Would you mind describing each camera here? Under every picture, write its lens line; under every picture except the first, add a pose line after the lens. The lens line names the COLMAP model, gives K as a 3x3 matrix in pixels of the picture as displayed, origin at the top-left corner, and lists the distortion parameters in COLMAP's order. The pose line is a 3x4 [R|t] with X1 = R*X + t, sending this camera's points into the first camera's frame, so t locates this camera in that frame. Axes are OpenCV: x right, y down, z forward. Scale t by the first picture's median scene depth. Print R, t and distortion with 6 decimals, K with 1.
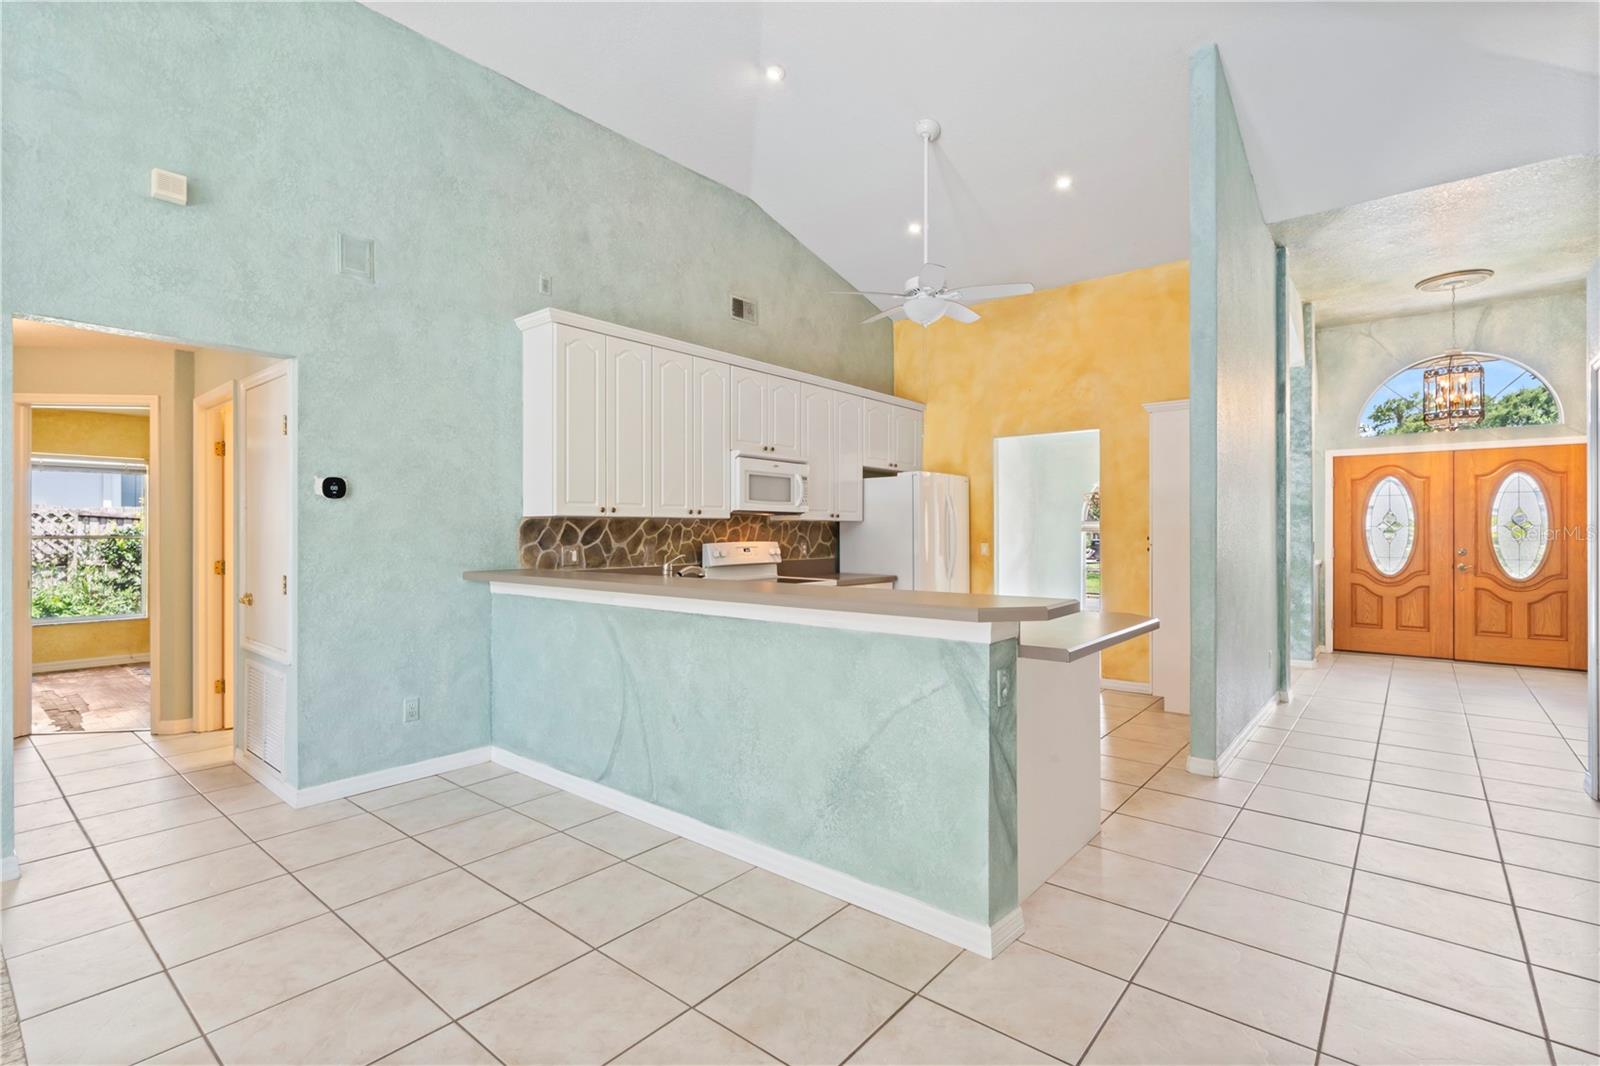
lens RADIAL K [[744.3, 0, 791.7], [0, 744.3, 531.8], [0, 0, 1]] dist [-0.000338, 0.001344]
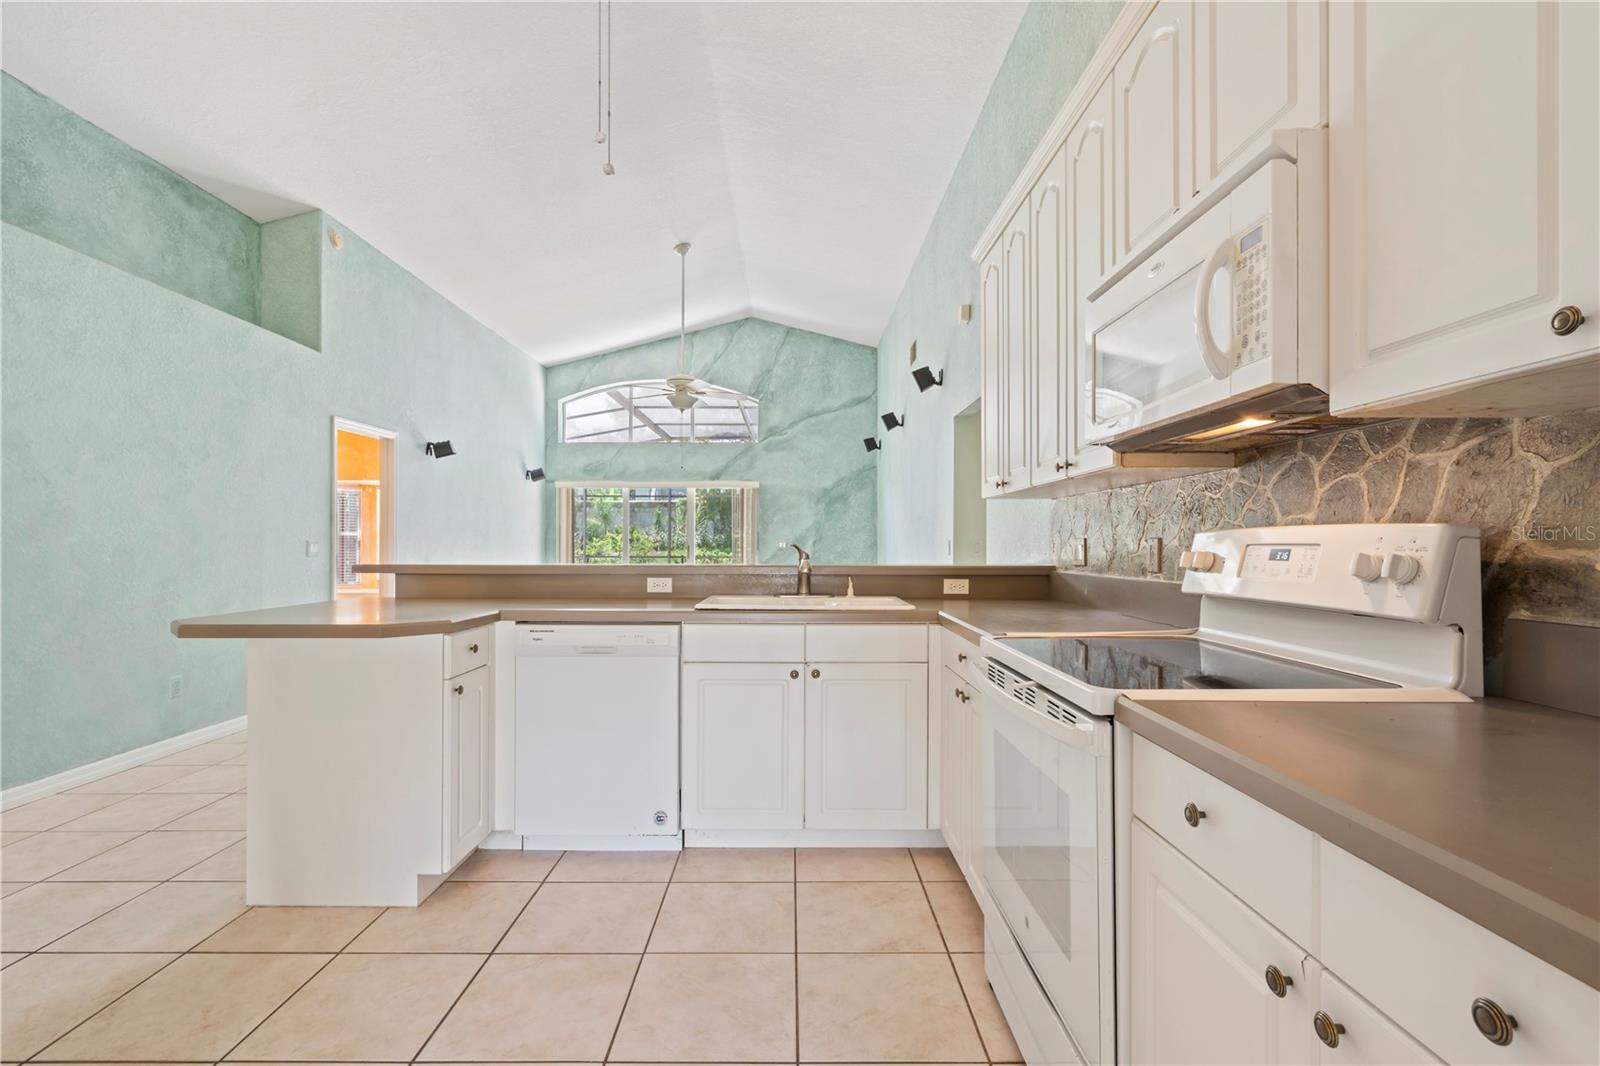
lens RADIAL K [[728.7, 0, 790.6], [0, 728.7, 539.7], [0, 0, 1]] dist [-0.002474, 0.000892]
pose [[-0.766186, -0.002162, -0.642615, 0.272886], [0.000690, 0.999991, -0.004186, 0.020323], [0.642618, -0.003651, -0.766178, 1.123817]]
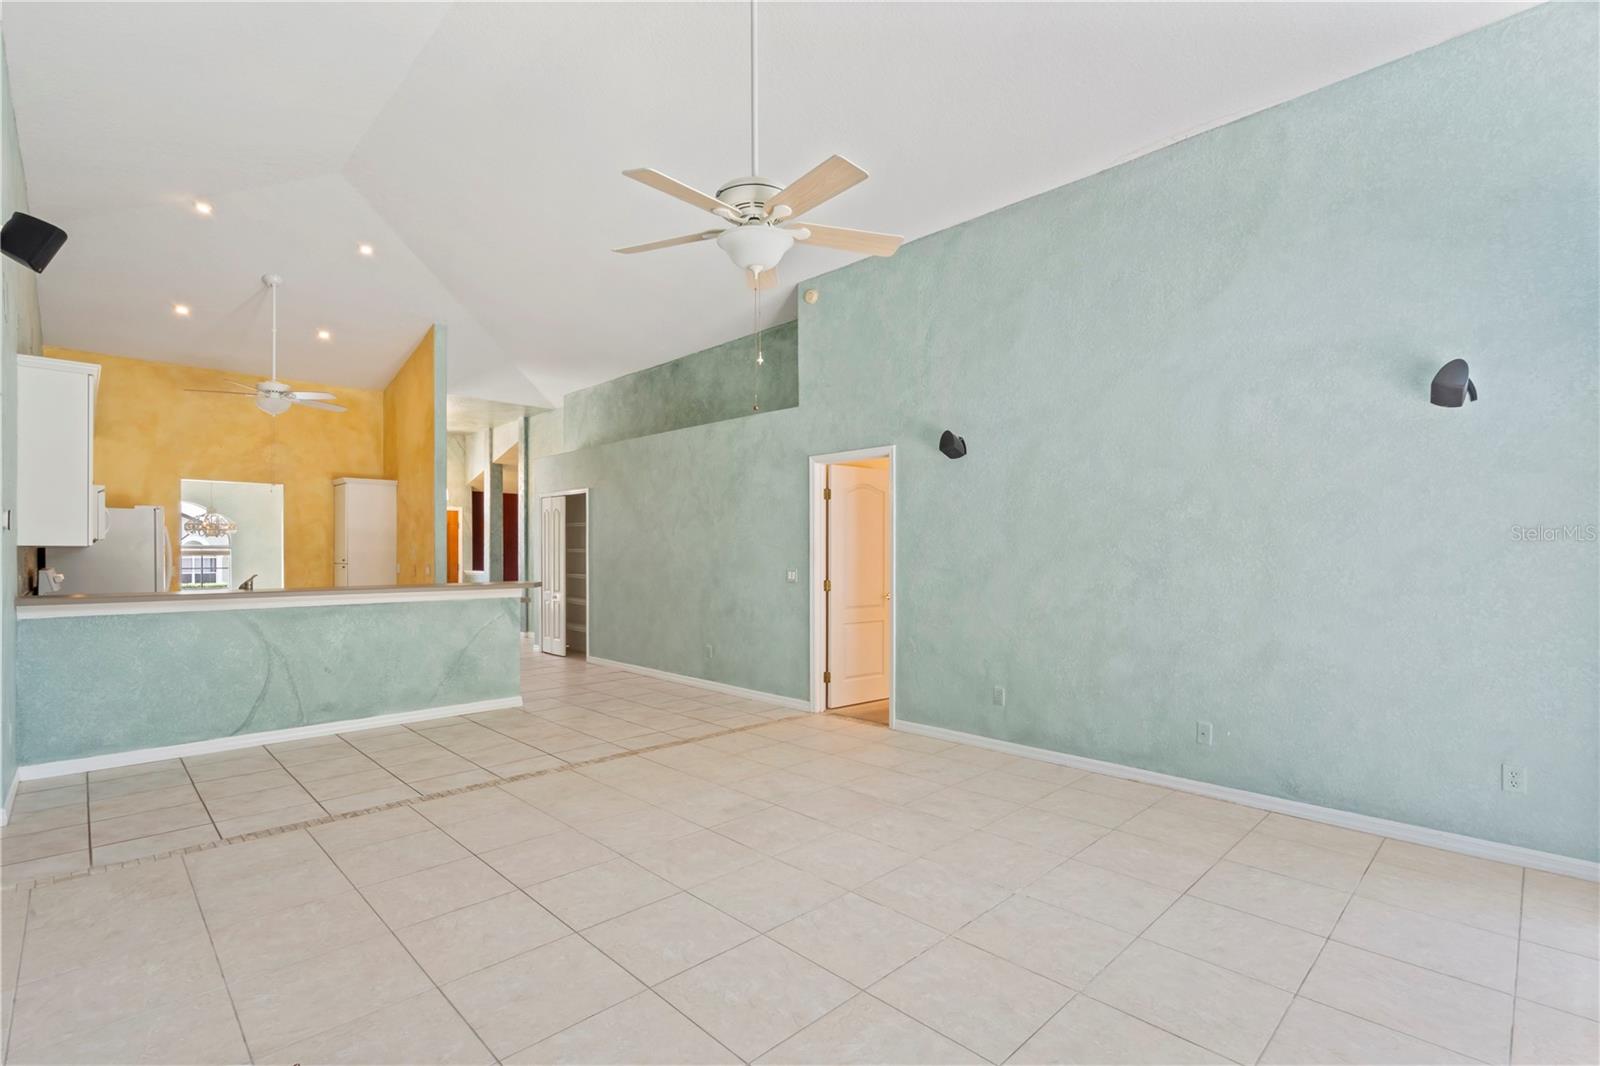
lens RADIAL K [[737.6, 0, 795.9], [0, 737.6, 546.3], [0, 0, 1]] dist [-0.001438, 0.001047]
pose [[0.099543, 0.007216, 0.995007, -1.012593], [0.000583, 0.999973, -0.007310, -0.009001], [-0.995033, 0.001308, 0.099536, -0.138309]]
